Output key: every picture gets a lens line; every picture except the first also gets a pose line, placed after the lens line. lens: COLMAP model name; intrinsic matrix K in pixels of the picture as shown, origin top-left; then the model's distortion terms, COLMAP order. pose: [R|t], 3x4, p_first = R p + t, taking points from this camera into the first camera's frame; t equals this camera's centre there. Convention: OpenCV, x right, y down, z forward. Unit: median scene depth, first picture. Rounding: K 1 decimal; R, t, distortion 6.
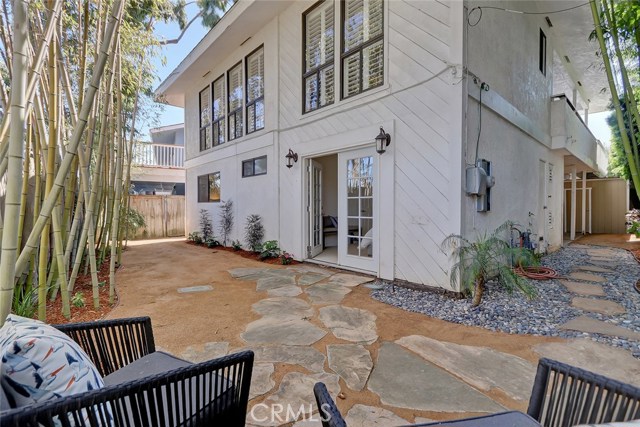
lens RADIAL K [[298.5, 0, 321.5], [0, 298.5, 210.1], [0, 0, 1]] dist [-0.002257, -0.000732]
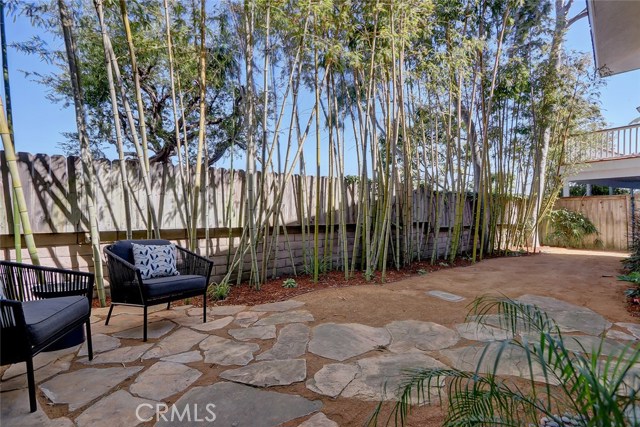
lens RADIAL K [[298.5, 0, 319.6], [0, 298.5, 211.0], [0, 0, 1]] dist [-0.002257, -0.000732]
pose [[0.028803, -0.002487, -0.999582, 0.764426], [-0.005909, 0.999979, -0.002658, -0.008825], [0.999568, 0.005983, 0.028787, 0.812318]]
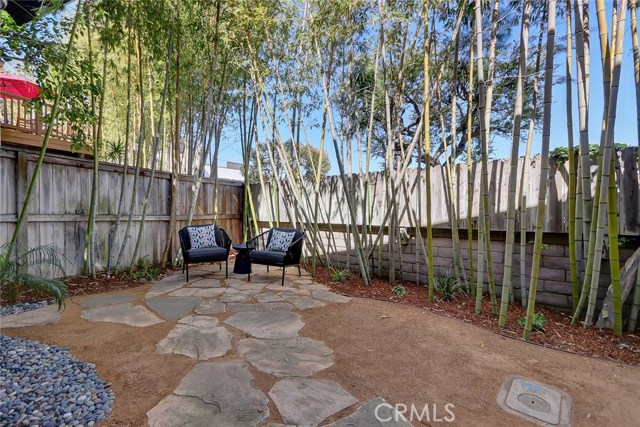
lens RADIAL K [[298.5, 0, 319.1], [0, 298.5, 214.0], [0, 0, 1]] dist [-0.002257, -0.000732]
pose [[-0.961226, -0.003075, -0.275745, -0.012596], [-0.007189, 0.999877, 0.013910, -0.008893], [0.275668, 0.015353, -0.961130, 1.922274]]
